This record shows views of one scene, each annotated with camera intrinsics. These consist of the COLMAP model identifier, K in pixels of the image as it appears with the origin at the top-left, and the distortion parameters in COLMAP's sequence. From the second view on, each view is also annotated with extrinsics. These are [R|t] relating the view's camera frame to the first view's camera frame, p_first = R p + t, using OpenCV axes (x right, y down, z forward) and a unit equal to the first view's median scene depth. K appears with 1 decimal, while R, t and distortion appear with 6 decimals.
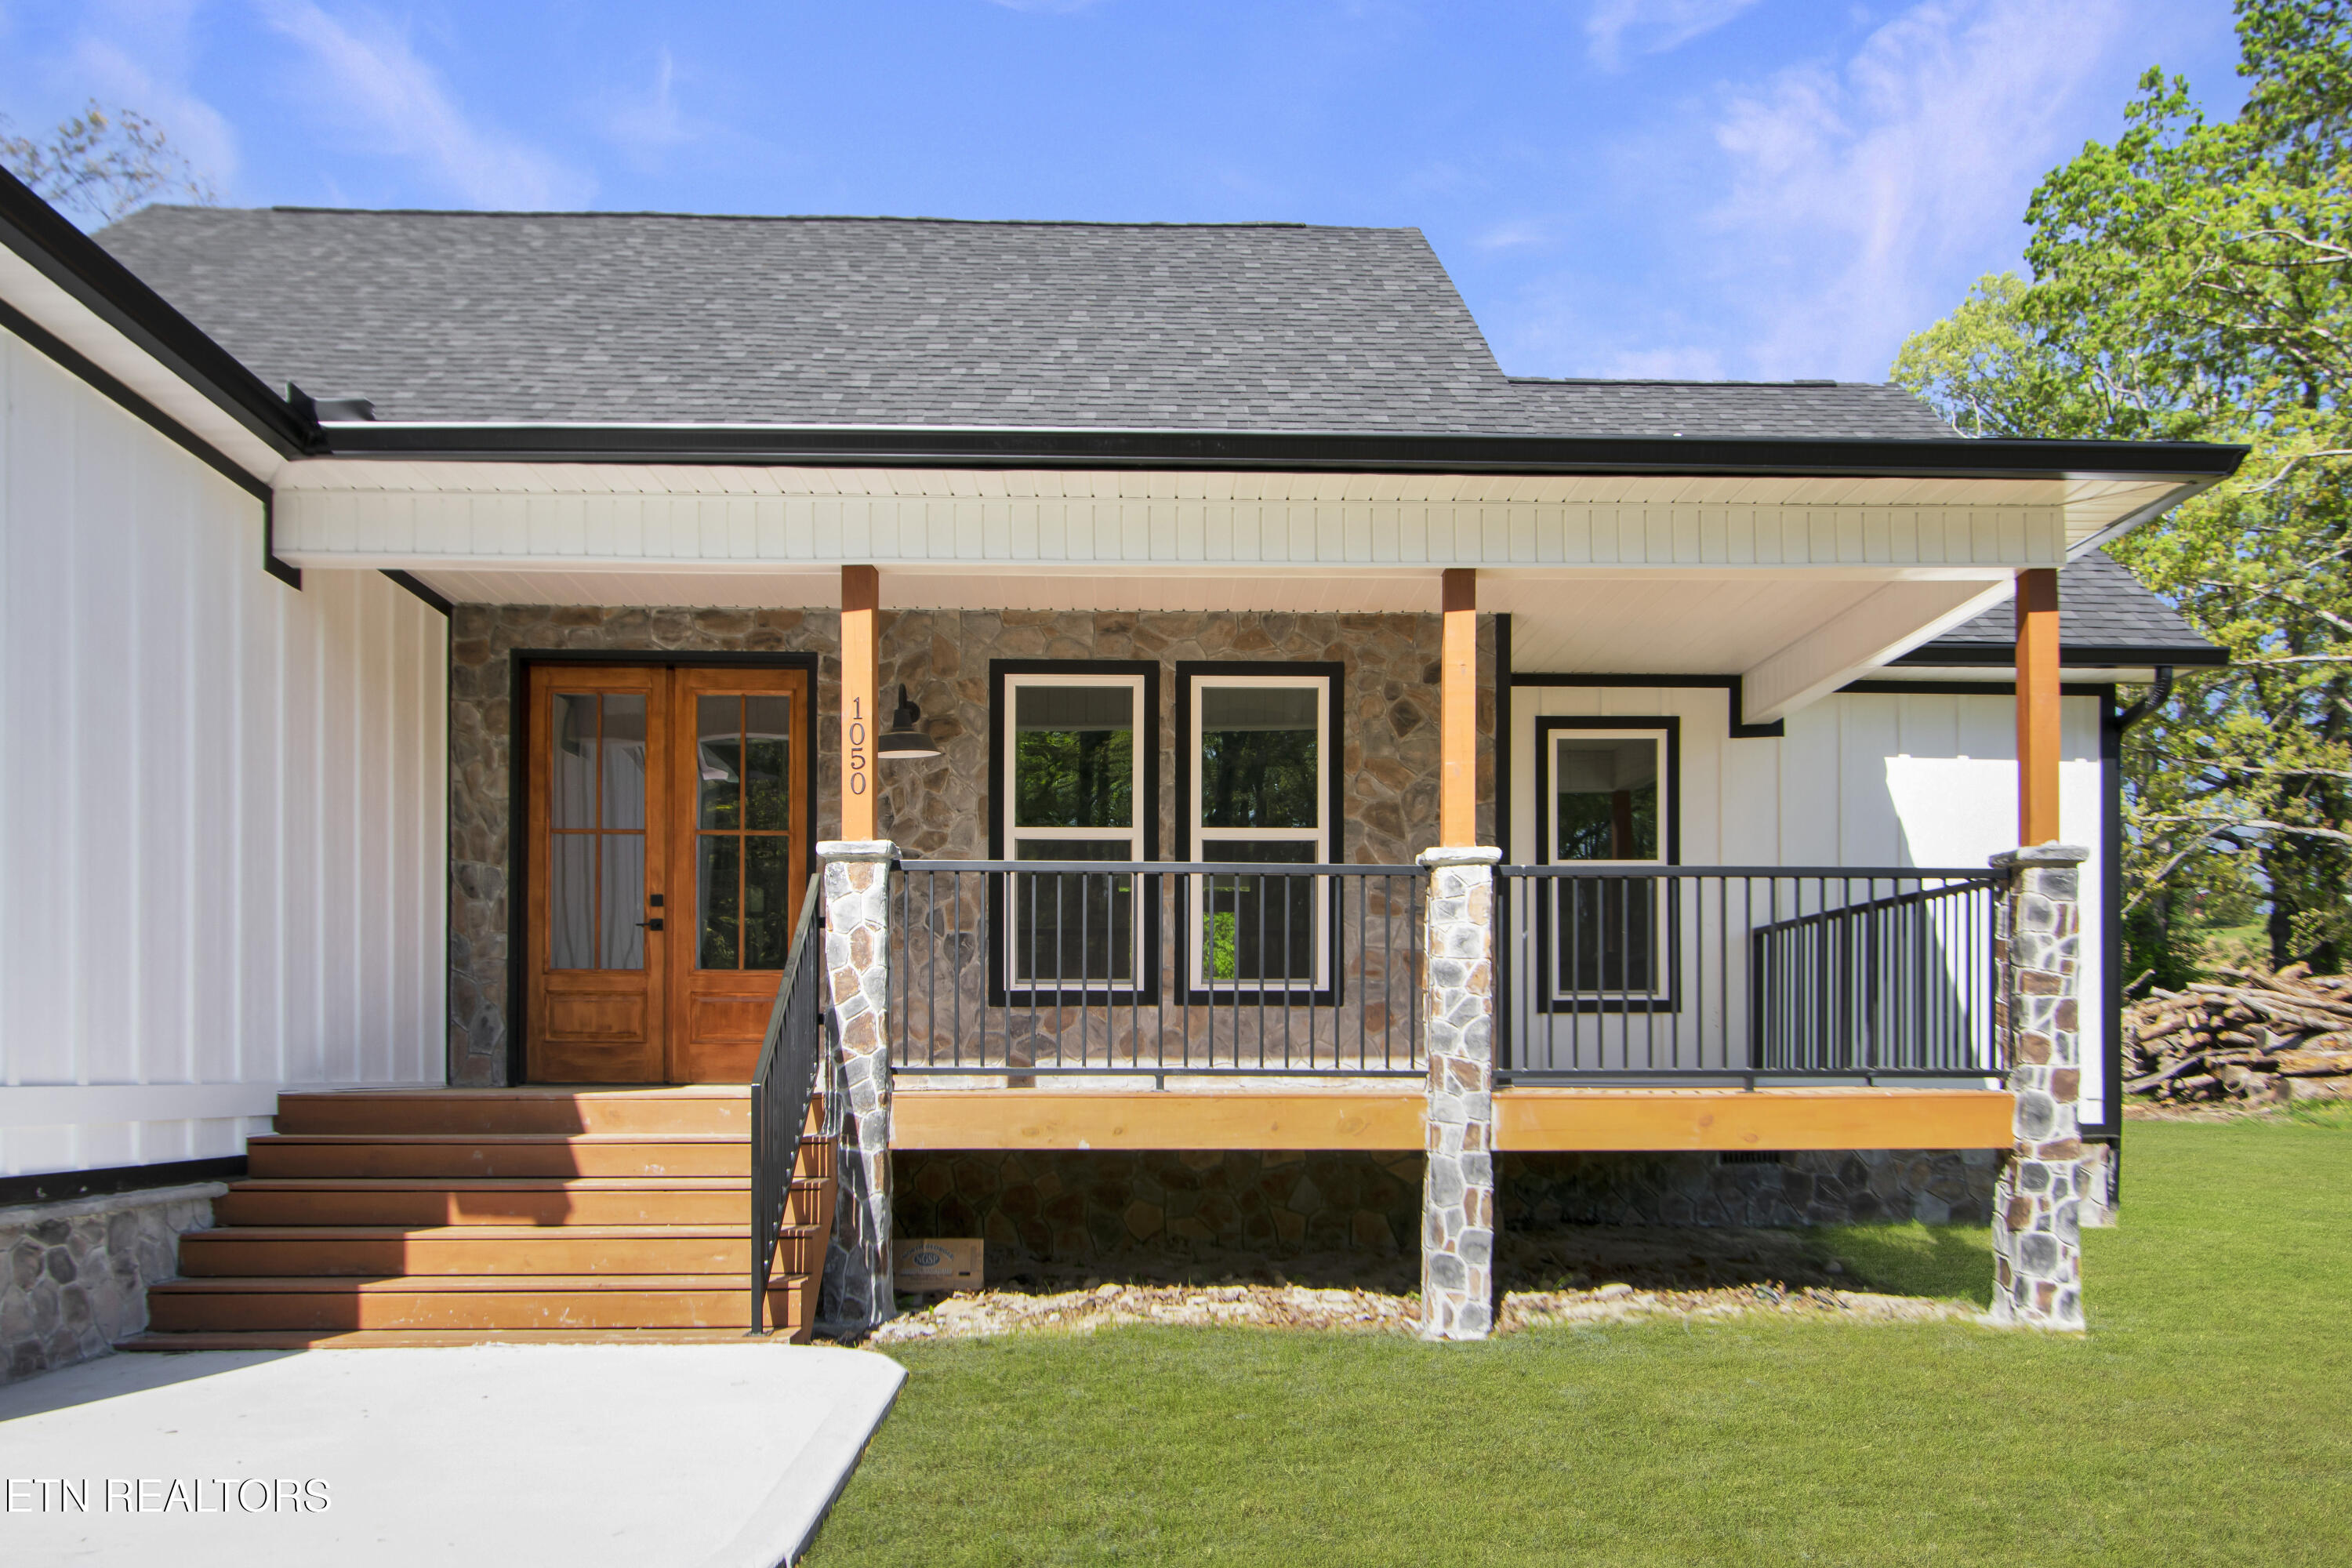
lens RADIAL K [[1764.8, 0, 1174.4], [0, 1764.8, 990.9], [0, 0, 1]] dist [-0.000080, -0.004924]
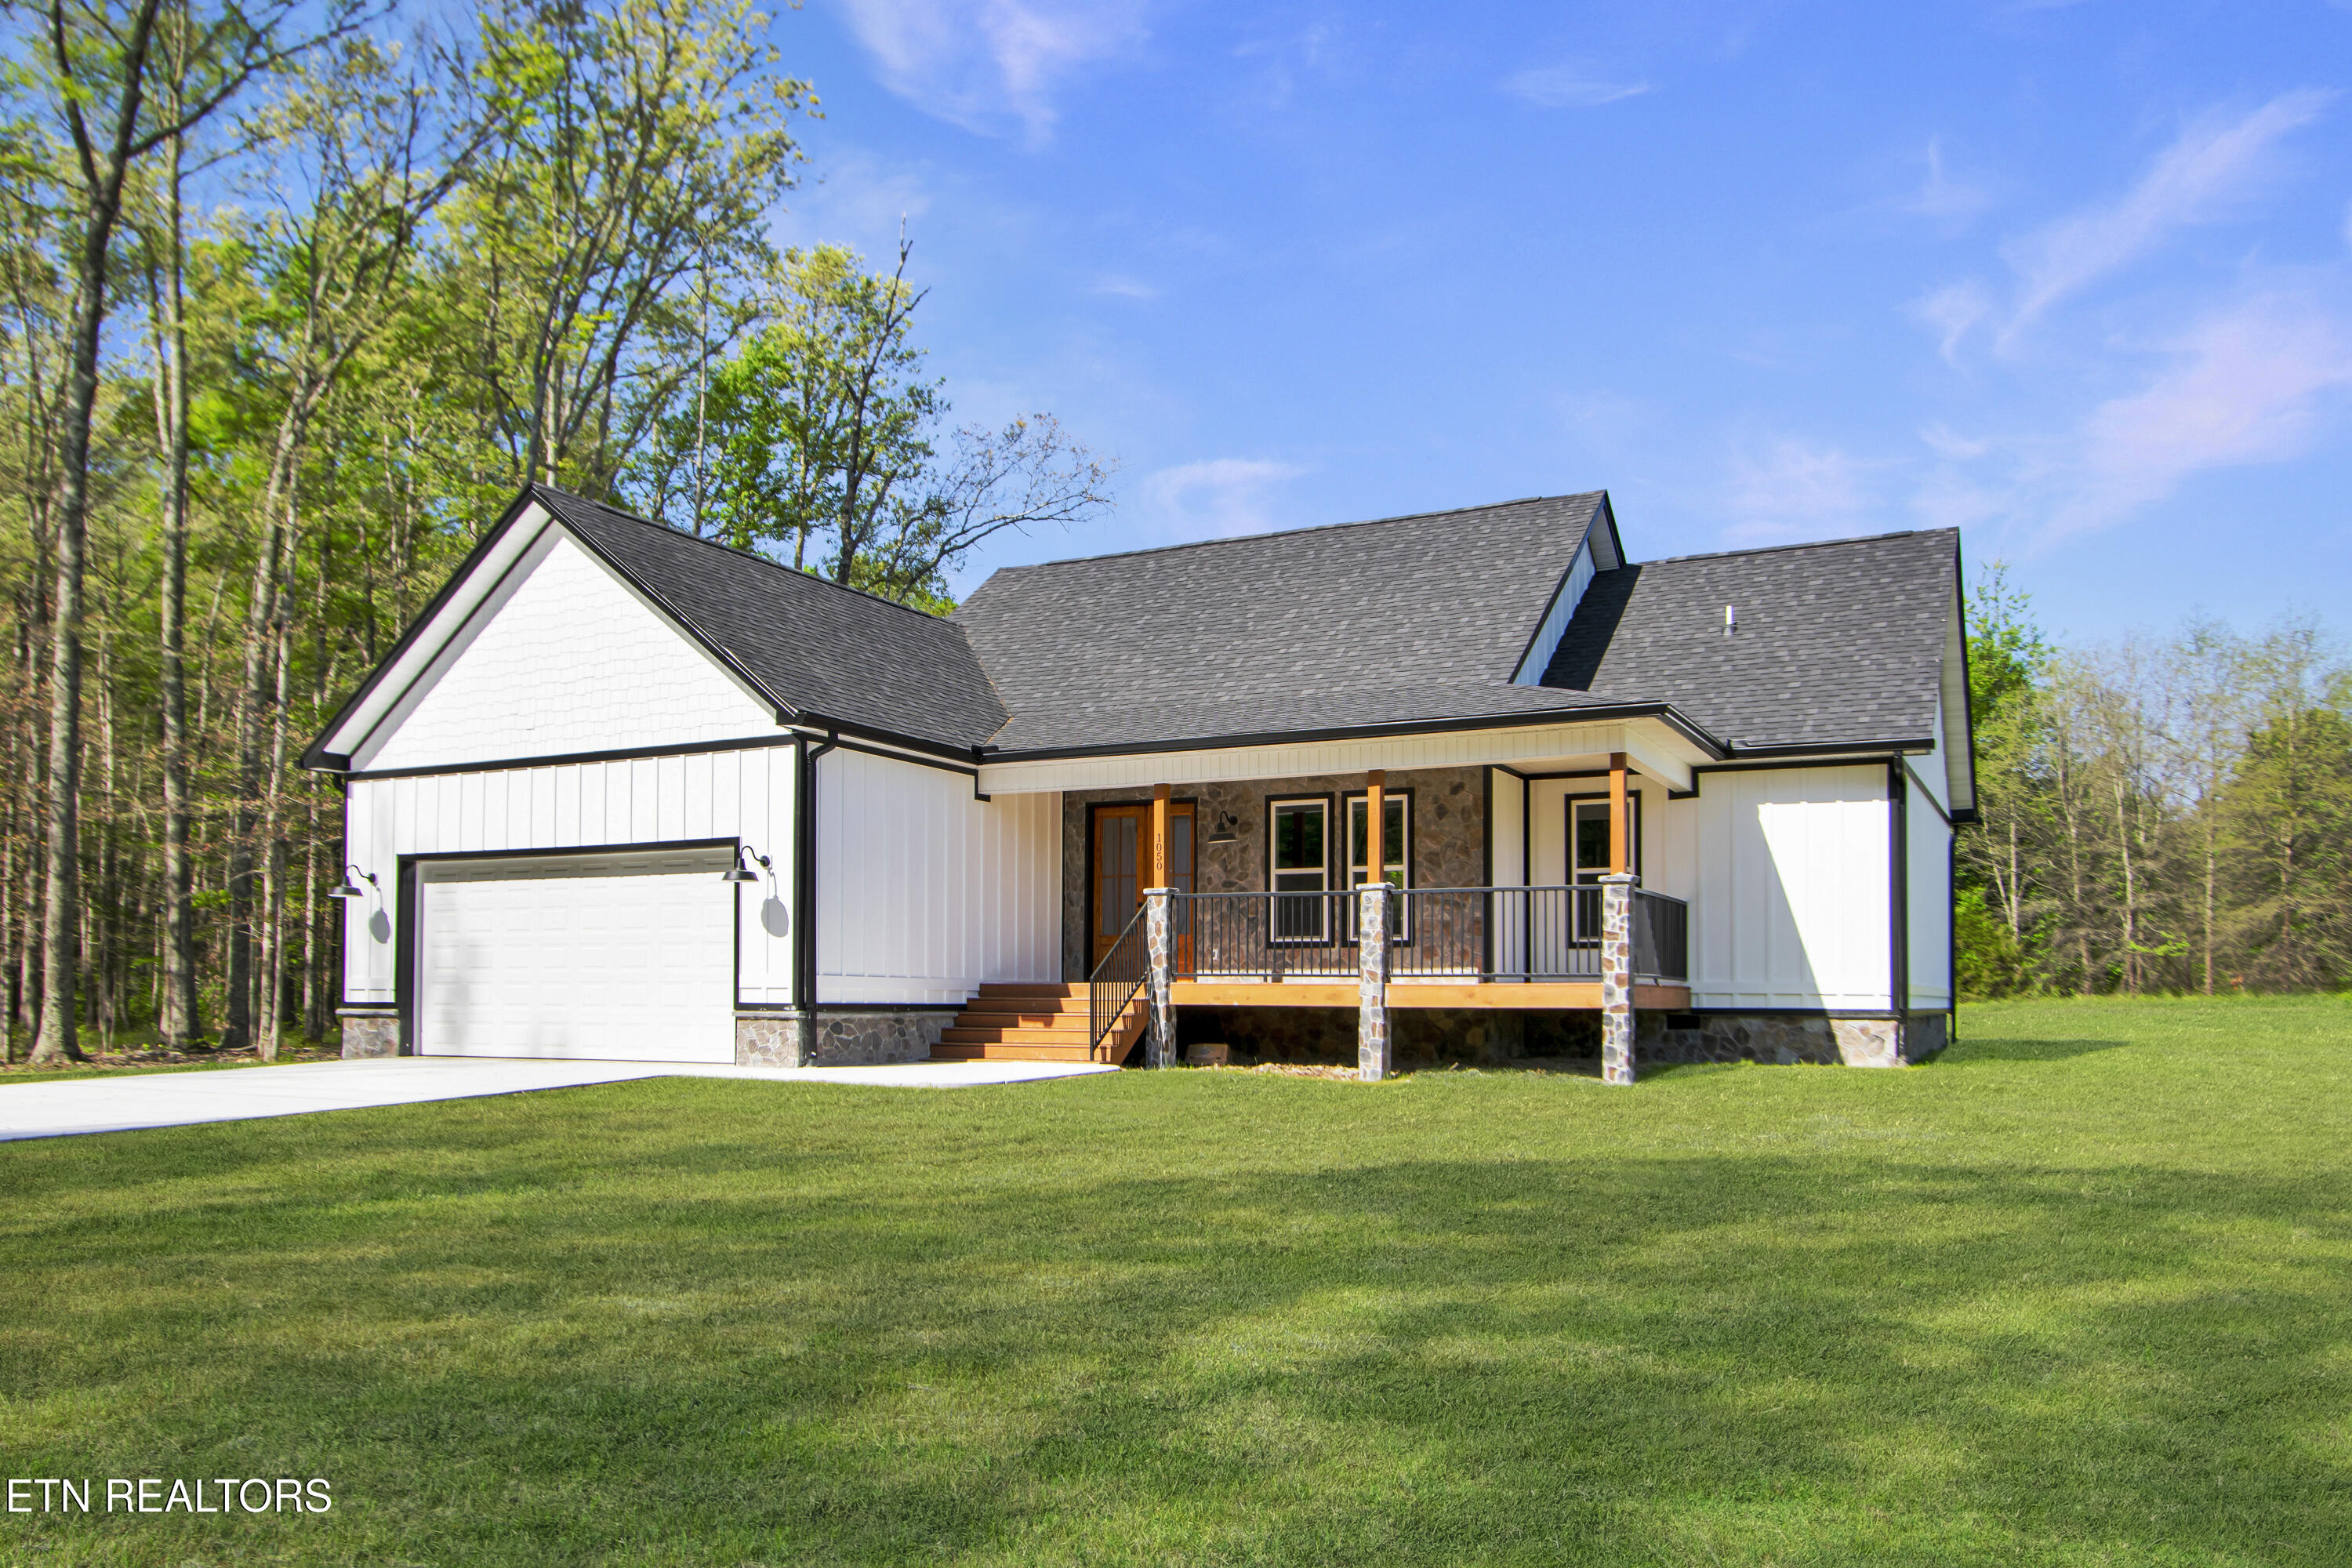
lens RADIAL K [[1691.4, 0, 1177.0], [0, 1691.4, 788.5], [0, 0, 1]] dist [-0.000219, -0.008786]
pose [[0.871020, -0.055684, -0.488081, 1.079586], [0.015832, 0.996221, -0.085404, -0.015710], [0.490992, 0.066661, 0.868610, -1.190194]]
